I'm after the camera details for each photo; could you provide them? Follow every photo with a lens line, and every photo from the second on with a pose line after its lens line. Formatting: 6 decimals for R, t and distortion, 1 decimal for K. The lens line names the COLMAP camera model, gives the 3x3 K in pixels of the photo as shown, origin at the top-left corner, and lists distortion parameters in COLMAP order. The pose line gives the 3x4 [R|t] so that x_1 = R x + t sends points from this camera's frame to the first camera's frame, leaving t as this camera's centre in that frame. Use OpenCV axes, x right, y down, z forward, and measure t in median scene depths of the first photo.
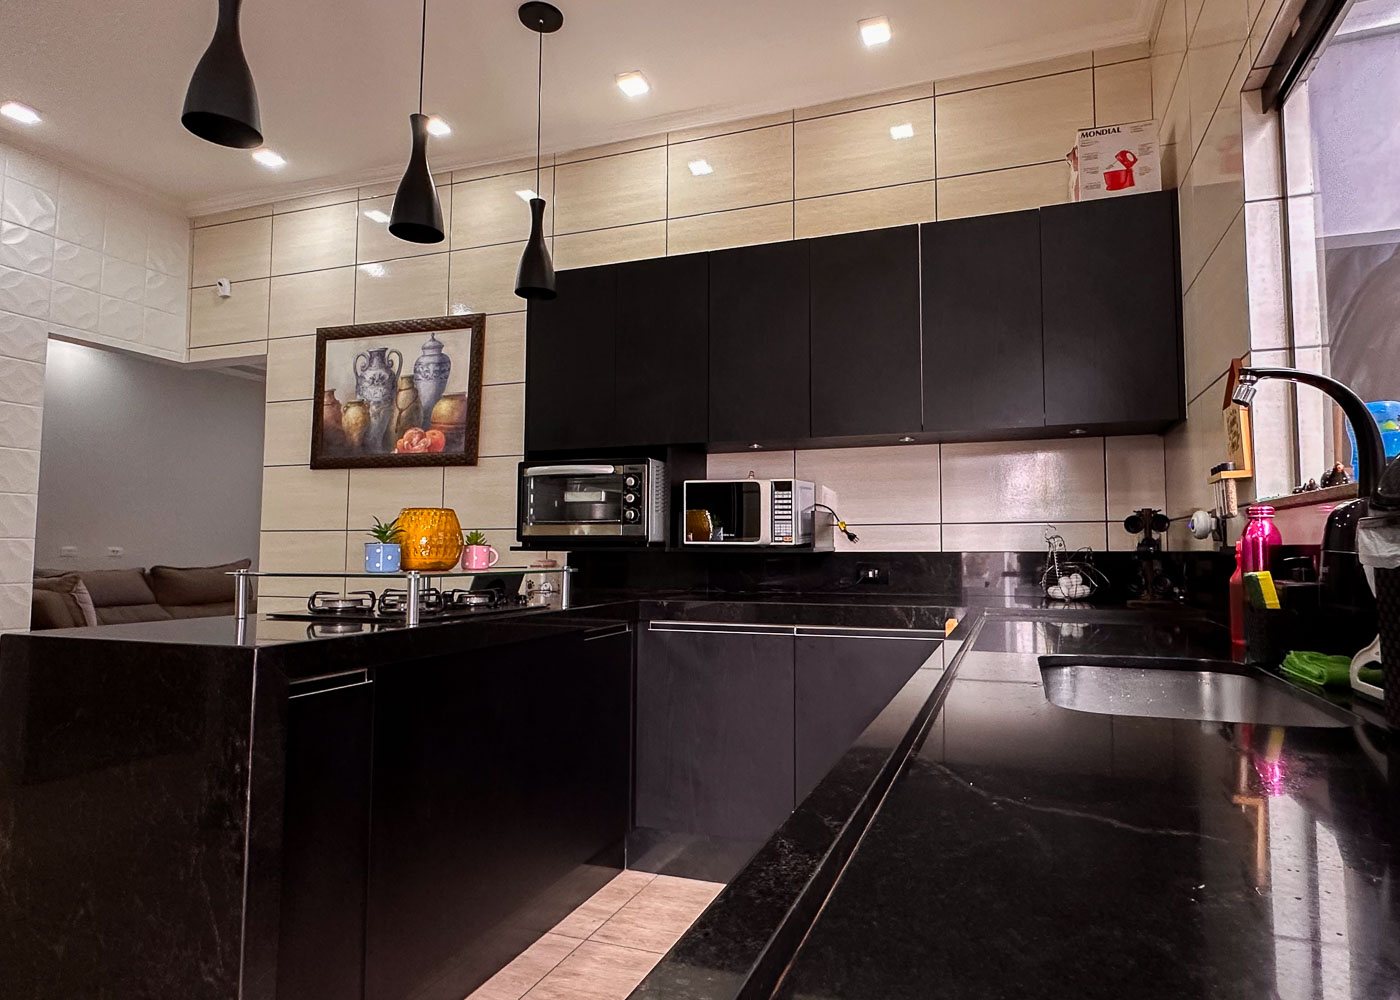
lens RADIAL K [[731.3, 0, 707.3], [0, 731.3, 500.5], [0, 0, 1]] dist [-0.002219, 0.000389]
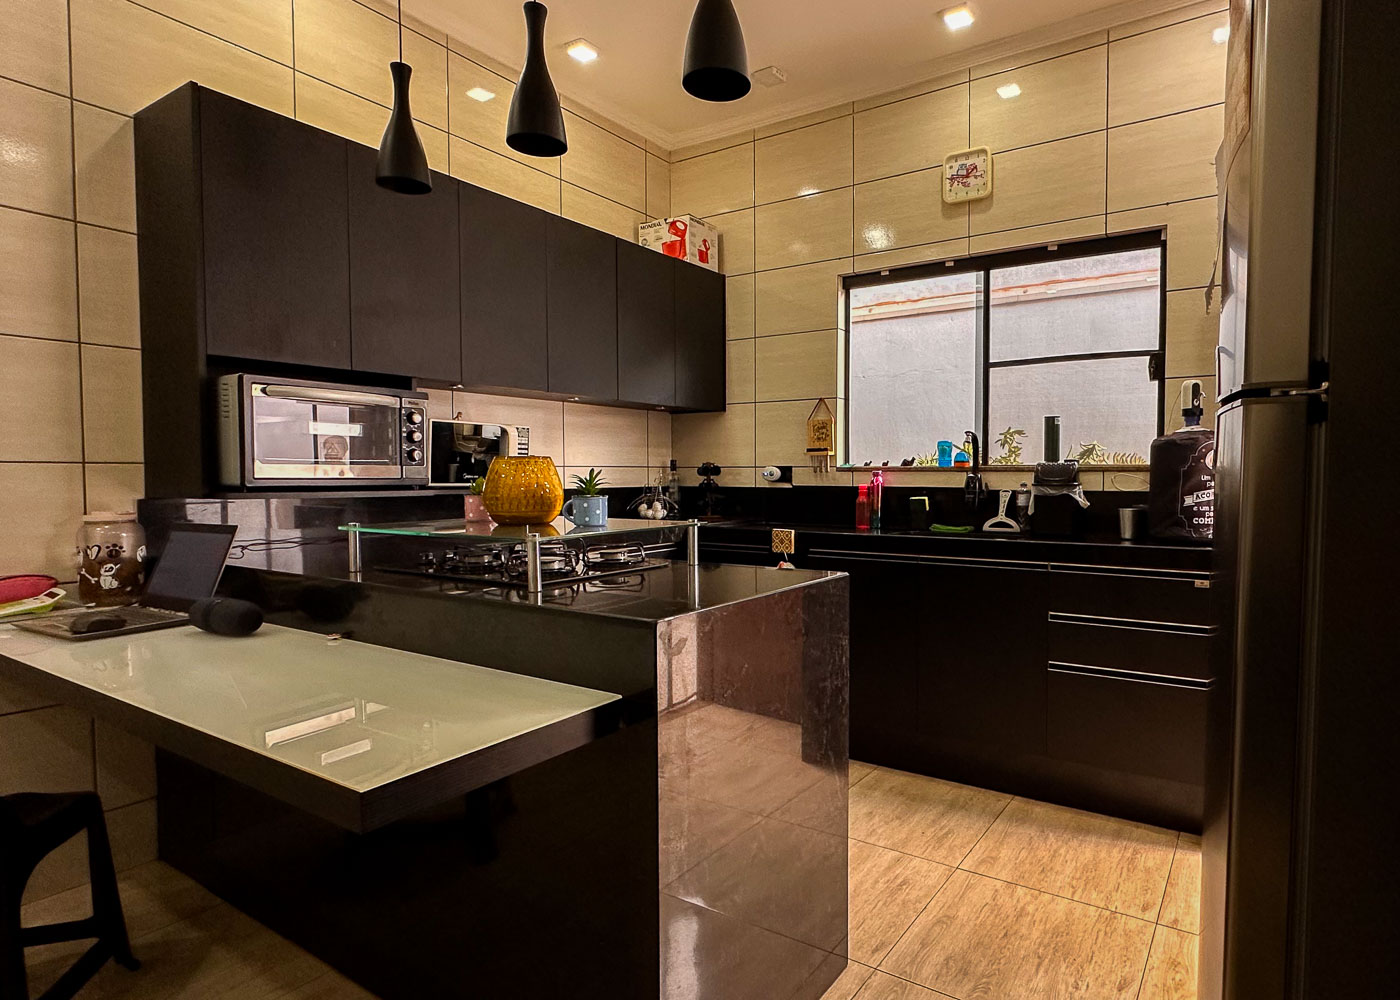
lens RADIAL K [[731.3, 0, 795.3], [0, 731.3, 498.7], [0, 0, 1]] dist [-0.002219, 0.000389]
pose [[0.260241, -0.031732, 0.965022, -0.900070], [-0.063757, 0.996714, 0.049967, -0.001140], [-0.963436, -0.074530, 0.257362, 0.330883]]
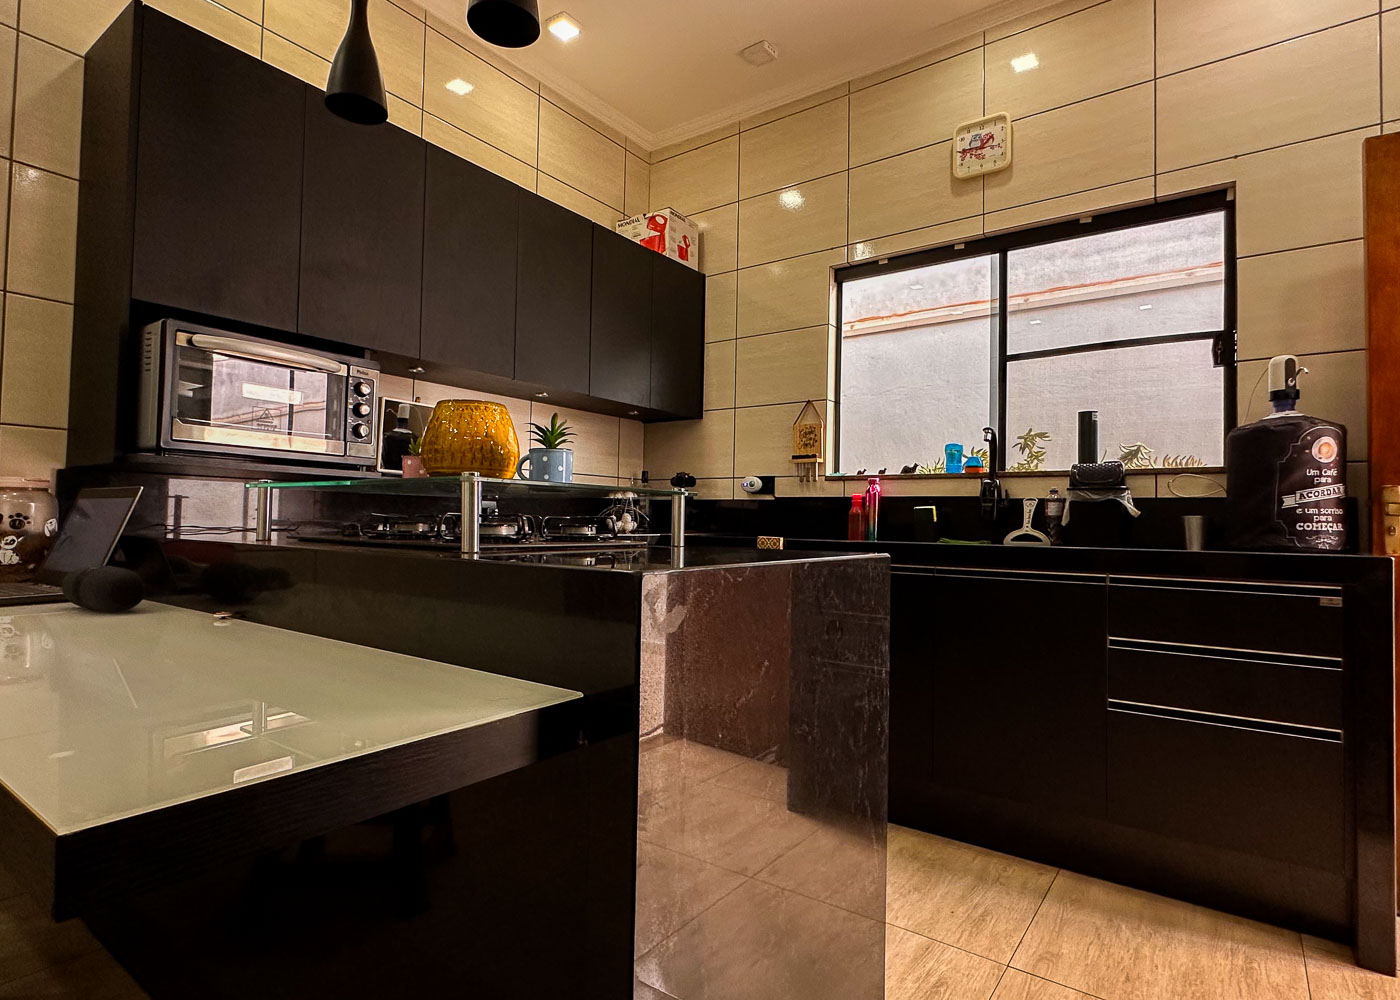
lens RADIAL K [[731.3, 0, 699.3], [0, 731.3, 486.6], [0, 0, 1]] dist [-0.002219, 0.000389]
pose [[0.340061, 0.039276, 0.939583, -0.782561], [-0.081959, 0.996564, -0.011994, 0.054596], [-0.936825, -0.072929, 0.342111, 0.391364]]
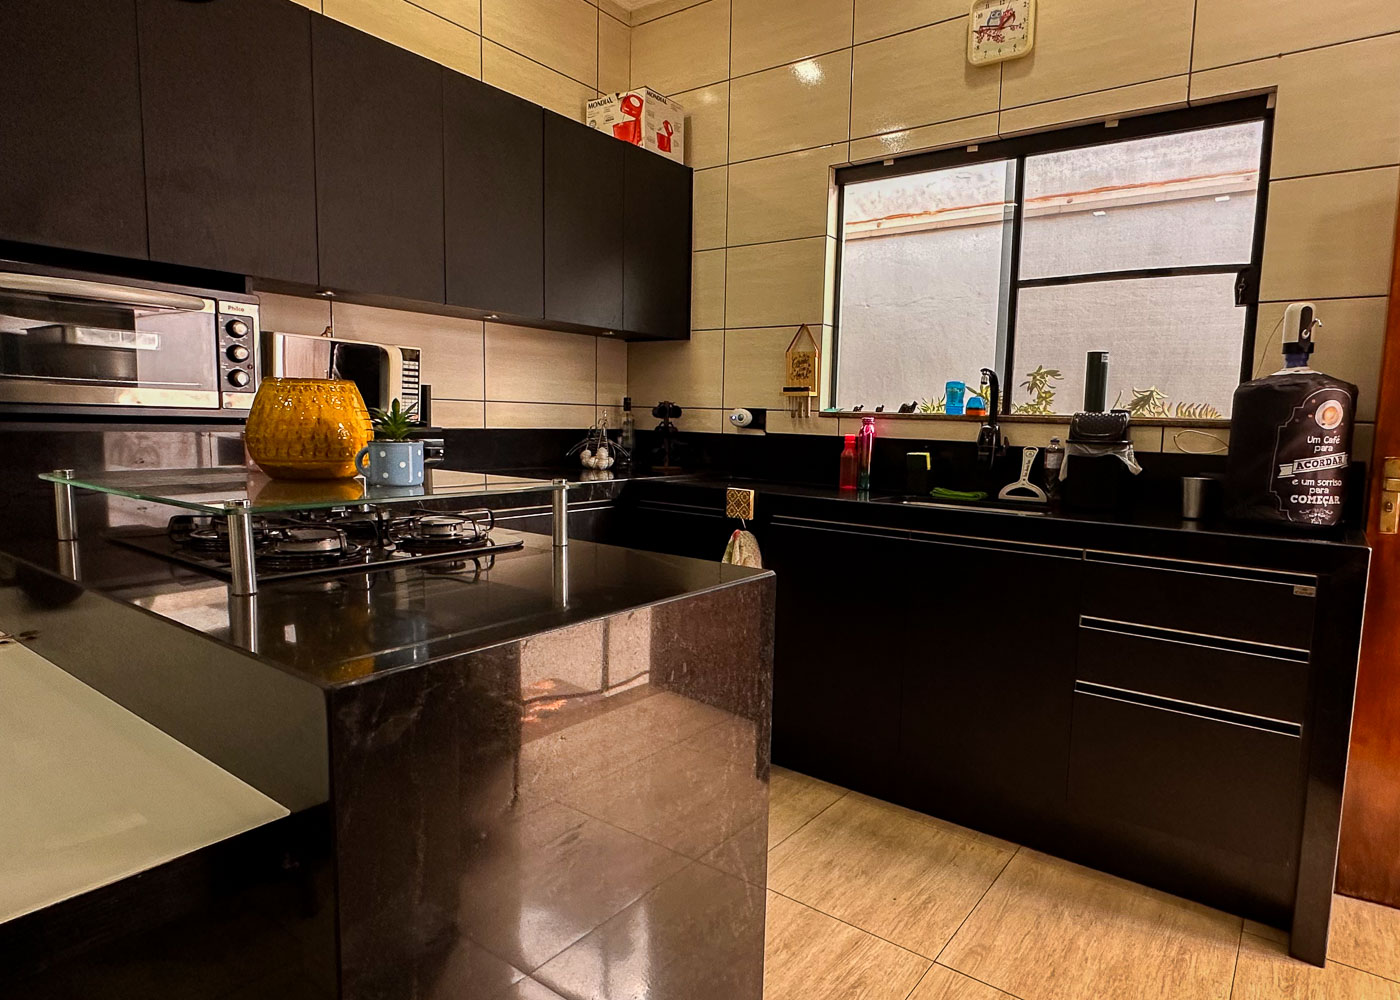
lens RADIAL K [[801.7, 0, 757.6], [0, 801.7, 500.9], [0, 0, 1]] dist [-0.005479, 0.002656]
pose [[0.309099, -0.087353, 0.947010, -0.734417], [-0.091477, 0.988425, 0.121031, -0.001177], [-0.946620, -0.124040, 0.297530, 0.325716]]
